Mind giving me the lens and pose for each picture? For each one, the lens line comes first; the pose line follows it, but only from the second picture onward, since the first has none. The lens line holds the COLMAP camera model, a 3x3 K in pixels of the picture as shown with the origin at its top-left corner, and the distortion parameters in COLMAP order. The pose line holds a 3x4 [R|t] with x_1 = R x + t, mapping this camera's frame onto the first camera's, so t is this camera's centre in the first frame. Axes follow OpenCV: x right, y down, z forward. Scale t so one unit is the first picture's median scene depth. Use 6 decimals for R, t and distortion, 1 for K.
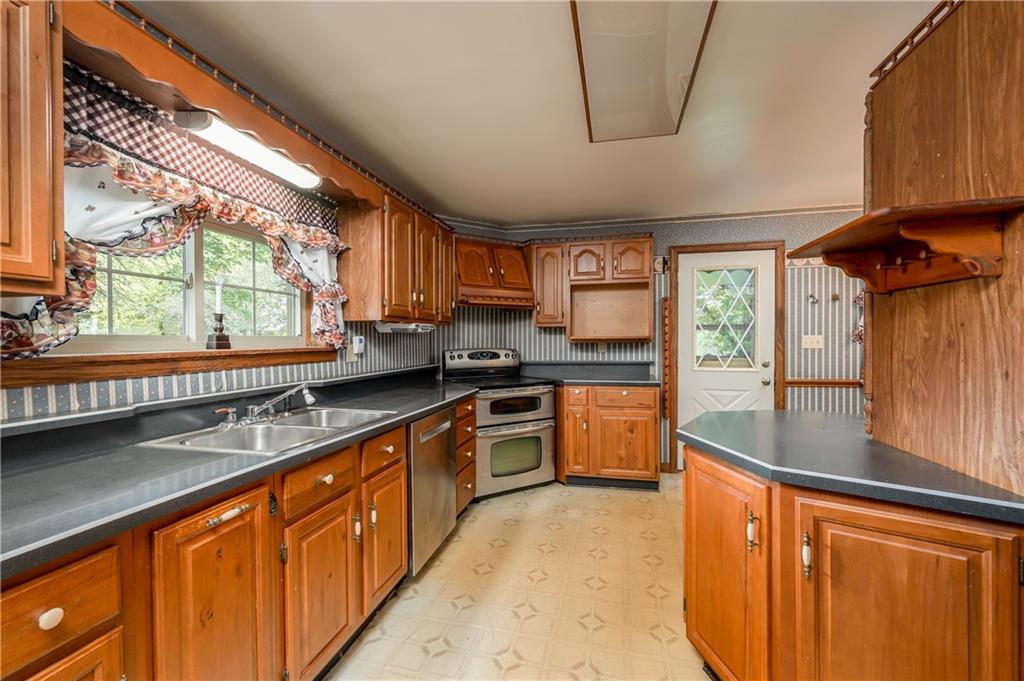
lens RADIAL K [[425.5, 0, 517.7], [0, 425.5, 342.8], [0, 0, 1]] dist [0.001481, 0.000342]
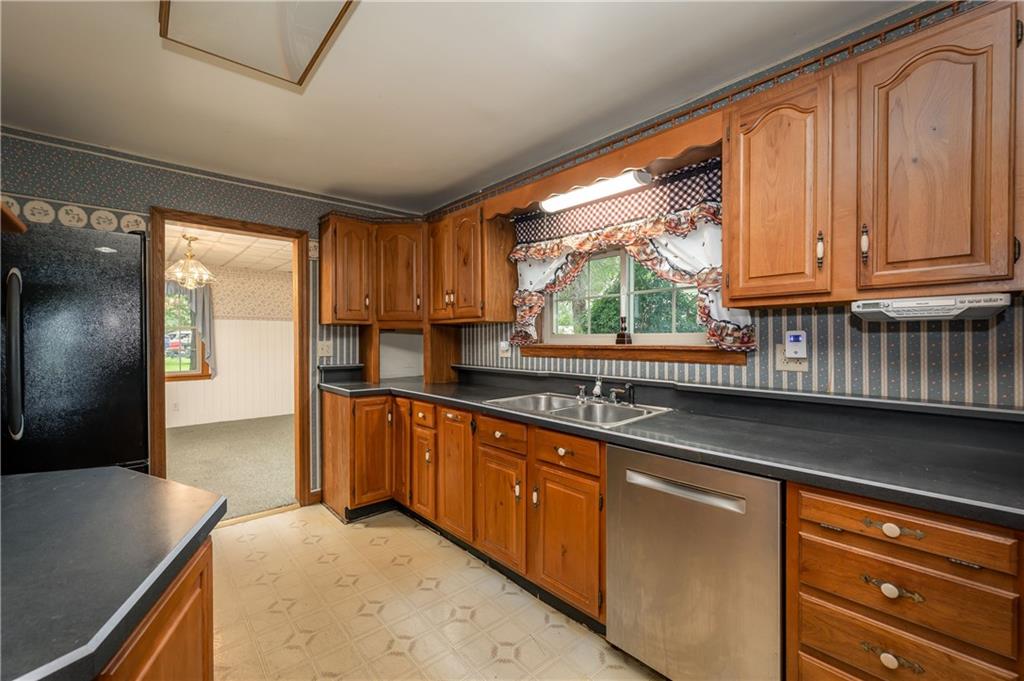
lens RADIAL K [[425.5, 0, 505.3], [0, 425.5, 338.6], [0, 0, 1]] dist [0.001481, 0.000342]
pose [[-0.582964, 0.010739, -0.812427, 0.715102], [0.000204, 0.999915, 0.013070, -0.023663], [0.812498, 0.007453, -0.582916, 1.867458]]
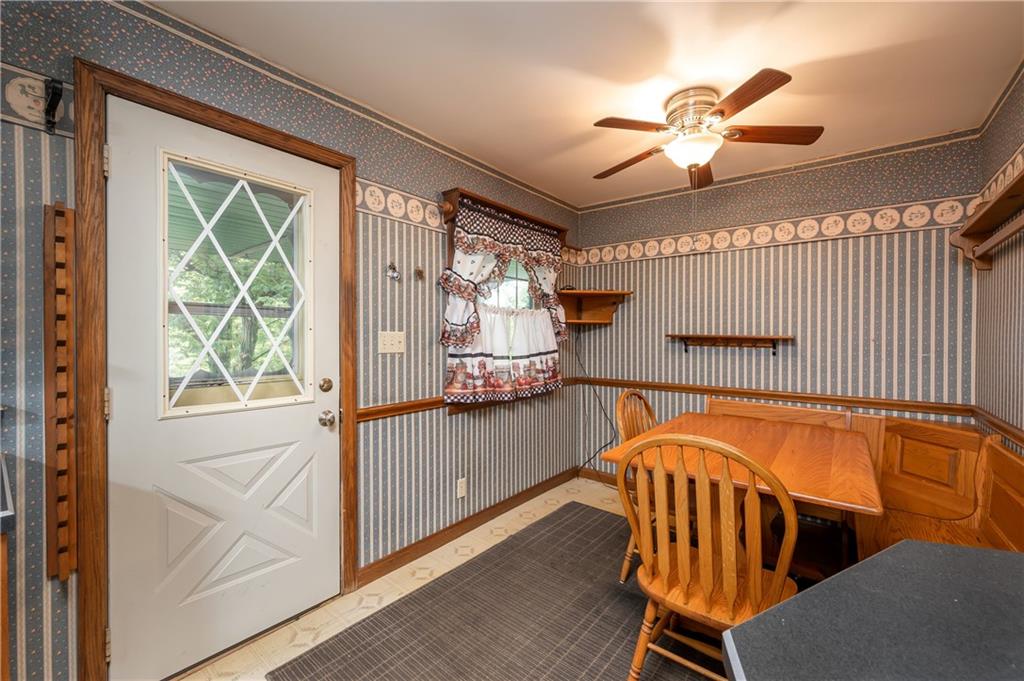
lens RADIAL K [[425.5, 0, 510.9], [0, 425.5, 340.9], [0, 0, 1]] dist [0.001481, 0.000342]
pose [[0.427305, -0.000861, 0.904107, 0.218686], [0.003039, 0.999995, -0.000484, -0.002997], [-0.904102, 0.002955, 0.427306, 0.596792]]
